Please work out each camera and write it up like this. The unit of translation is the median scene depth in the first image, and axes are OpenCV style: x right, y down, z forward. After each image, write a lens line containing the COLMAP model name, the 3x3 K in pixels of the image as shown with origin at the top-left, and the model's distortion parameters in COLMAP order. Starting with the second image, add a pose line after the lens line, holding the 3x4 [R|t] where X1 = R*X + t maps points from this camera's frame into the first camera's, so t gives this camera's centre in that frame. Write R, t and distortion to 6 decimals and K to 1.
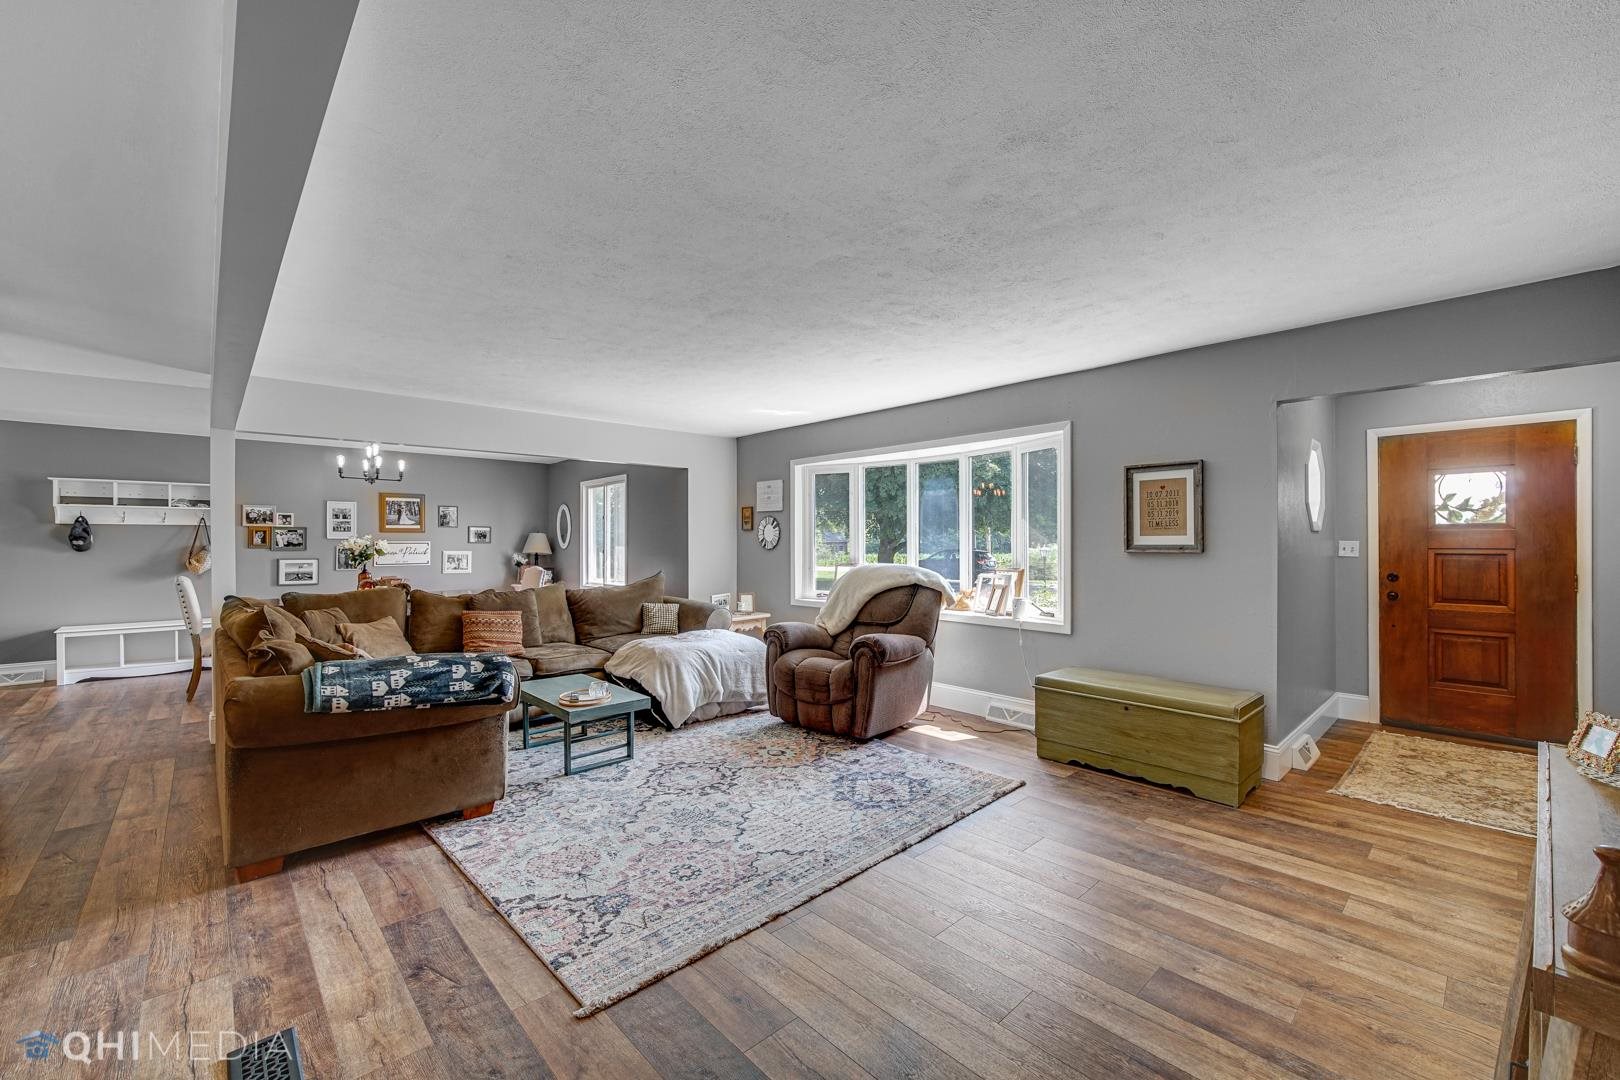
lens RADIAL K [[651.9, 0, 810.0], [0, 651.9, 540.0], [0, 0, 1]] dist [-0.000212, 0.000169]
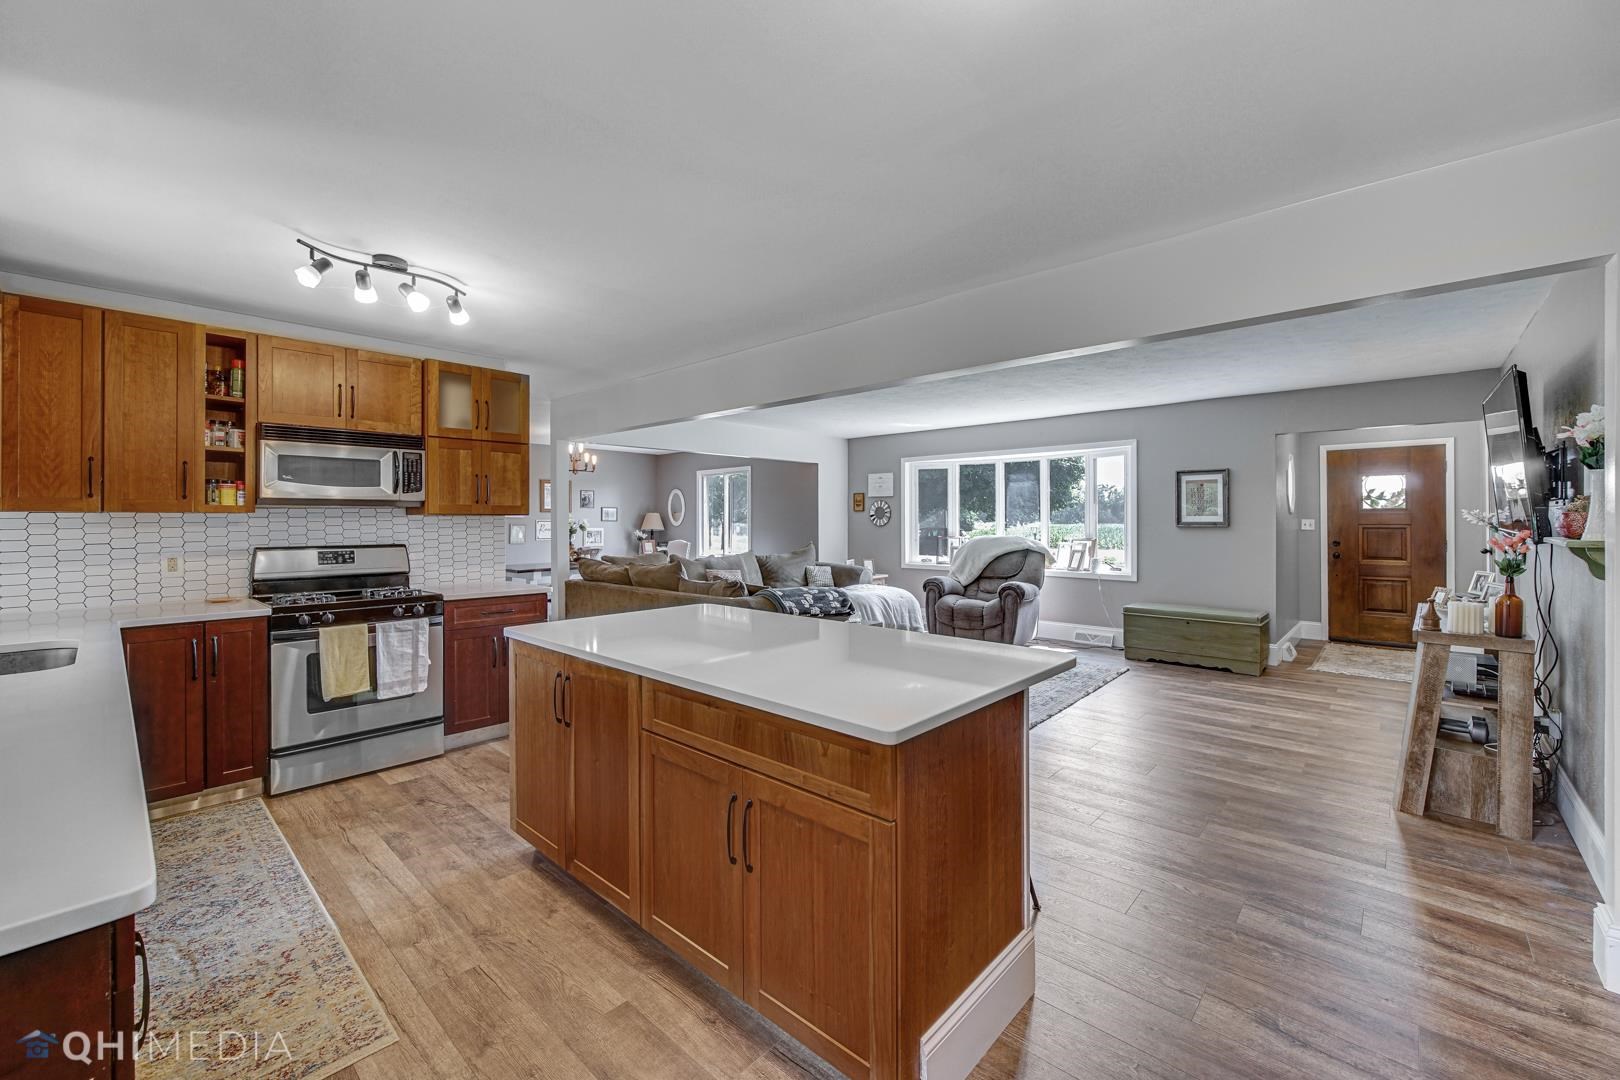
lens RADIAL K [[655.4, 0, 800.7], [0, 655.4, 517.2], [0, 0, 1]] dist [-0.000747, -0.000163]
pose [[0.997336, 0.000498, 0.072937, -0.433694], [-0.000272, 0.999995, -0.003102, 0.001202], [-0.072938, 0.003074, 0.997332, -0.404686]]
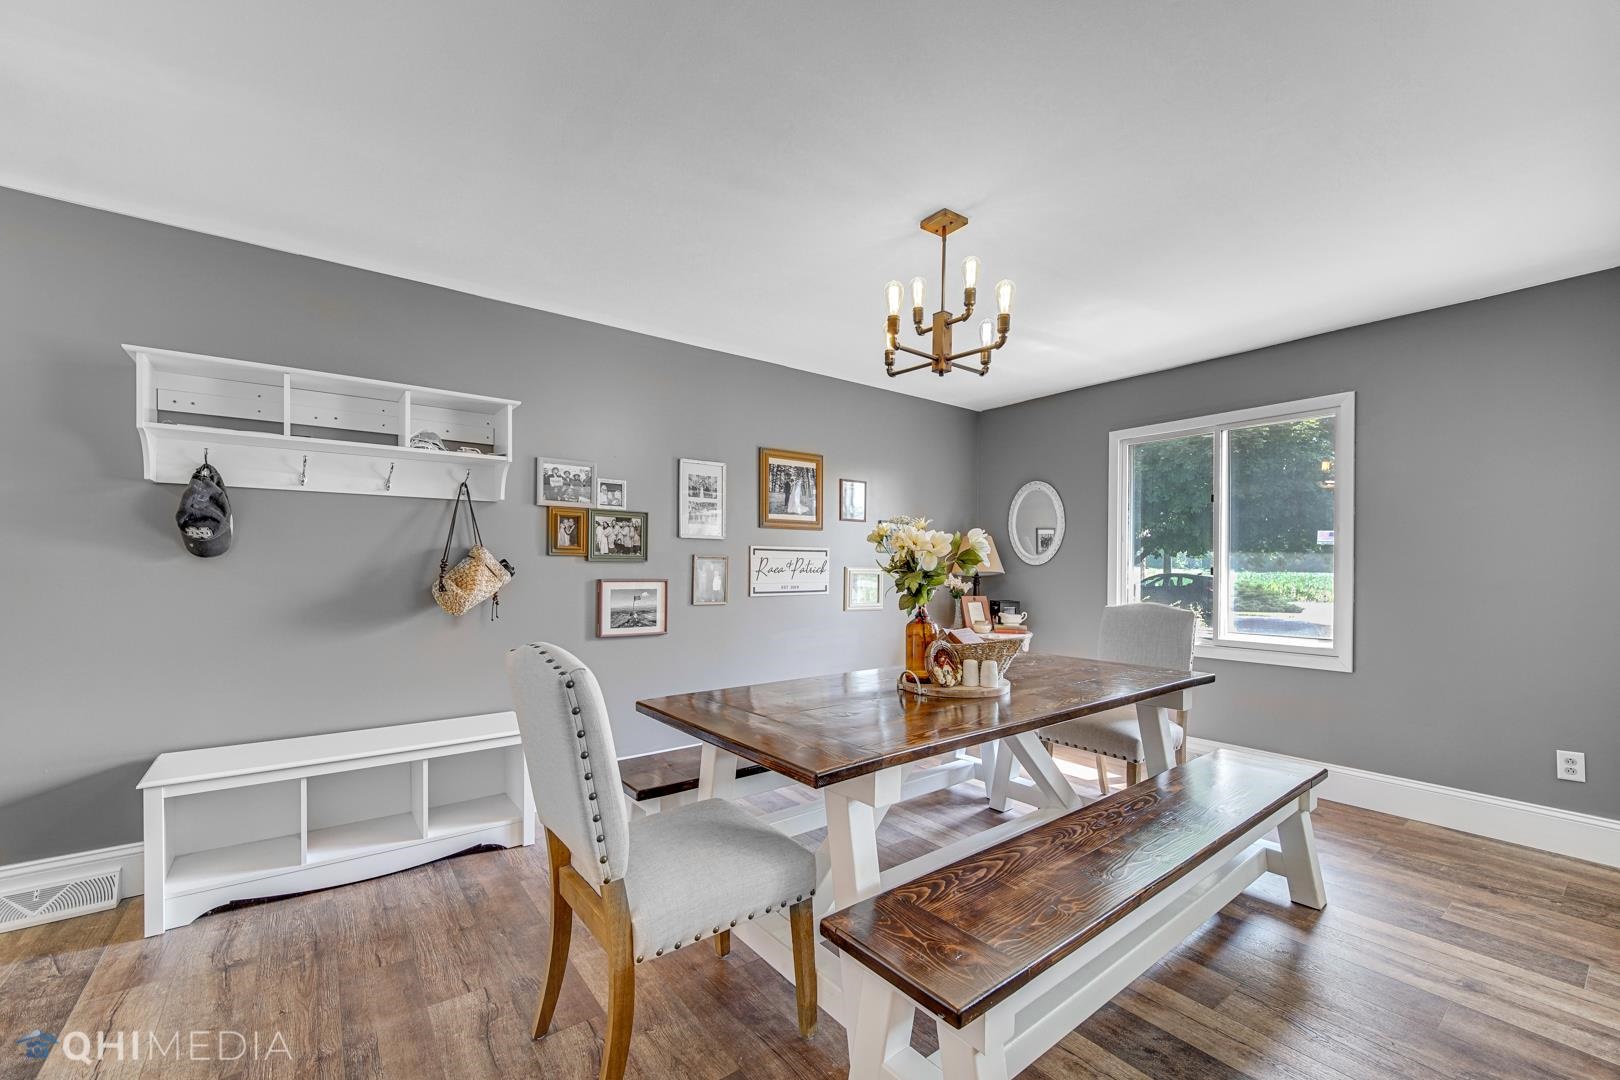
lens RADIAL K [[669.8, 0, 812.0], [0, 669.8, 567.4], [0, 0, 1]] dist [0.001971, 0.000067]
pose [[0.997766, 0.005725, -0.066558, -0.953418], [-0.005590, 0.999982, 0.002209, 0.027393], [0.066570, -0.001832, 0.997780, 0.815617]]
